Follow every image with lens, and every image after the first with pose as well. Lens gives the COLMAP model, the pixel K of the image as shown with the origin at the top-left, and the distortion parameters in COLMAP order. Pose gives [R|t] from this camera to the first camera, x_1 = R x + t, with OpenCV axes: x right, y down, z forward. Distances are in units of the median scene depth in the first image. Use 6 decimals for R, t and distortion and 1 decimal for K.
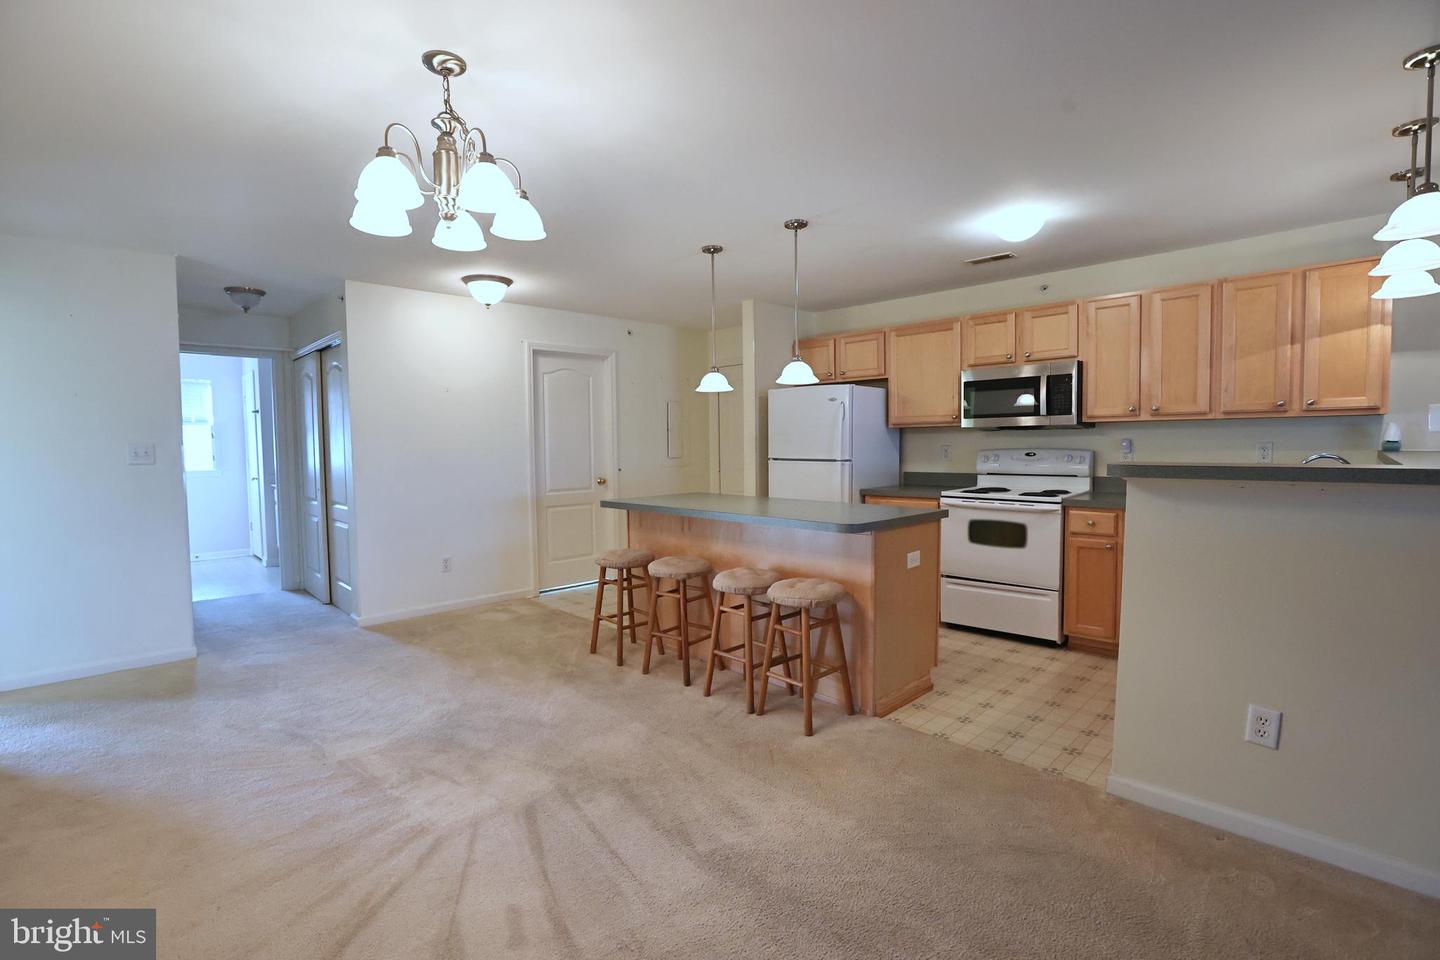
lens RADIAL K [[658.2, 0, 717.1], [0, 658.2, 478.6], [0, 0, 1]] dist [-0.046847, 0.015934]
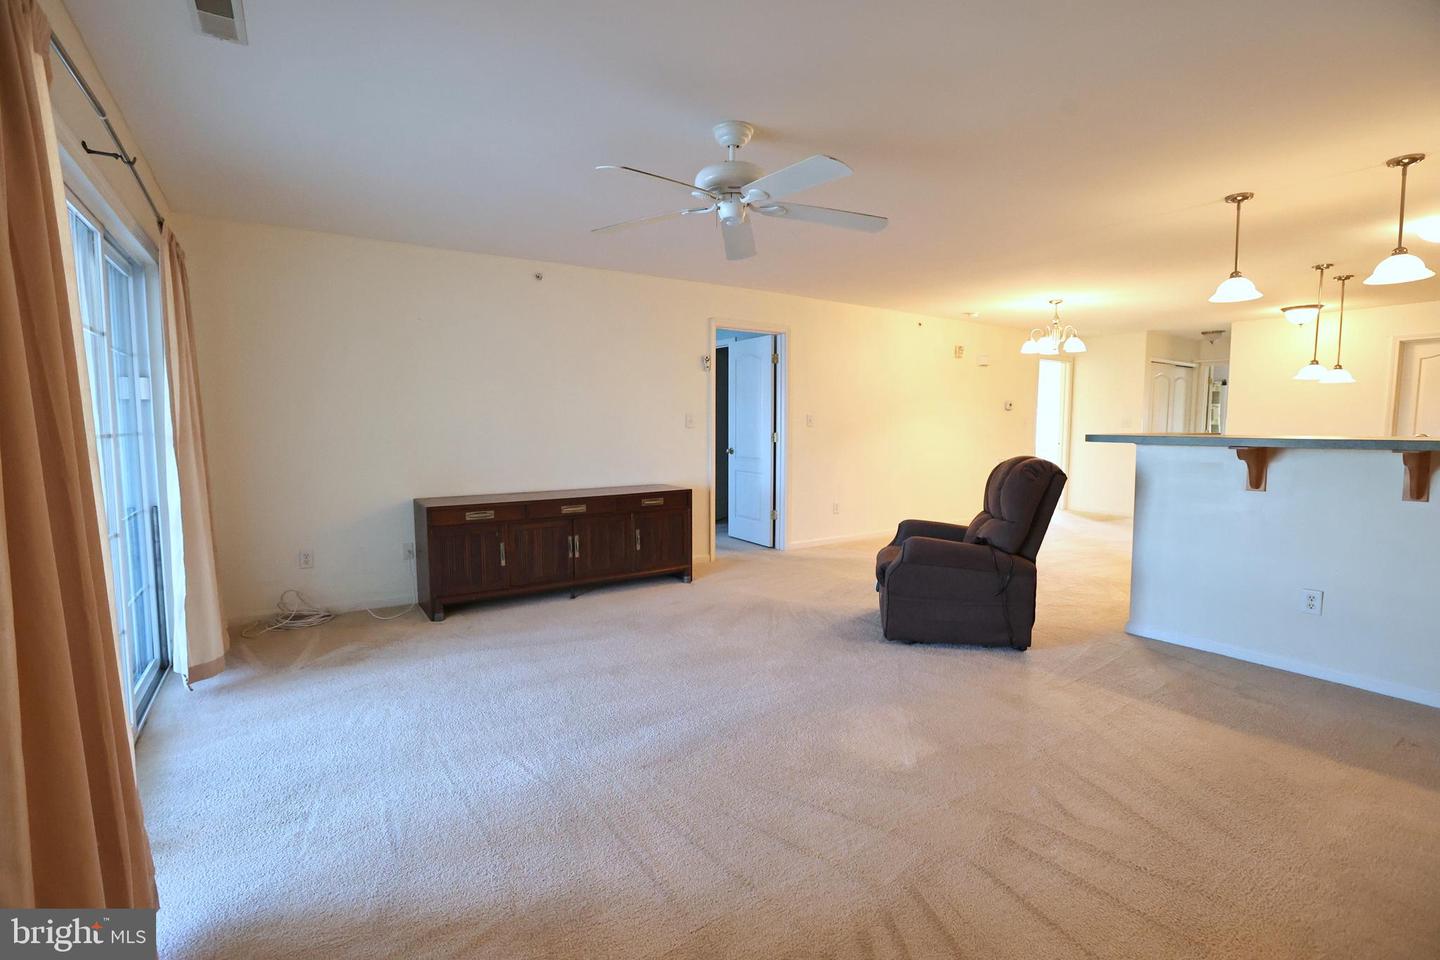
lens RADIAL K [[658.2, 0, 708.0], [0, 658.2, 476.2], [0, 0, 1]] dist [-0.046847, 0.015934]
pose [[-0.185222, 0.093043, -0.978282, 1.512976], [-0.052026, 0.993183, 0.104311, -0.008280], [0.981318, 0.070217, -0.179119, -0.024643]]
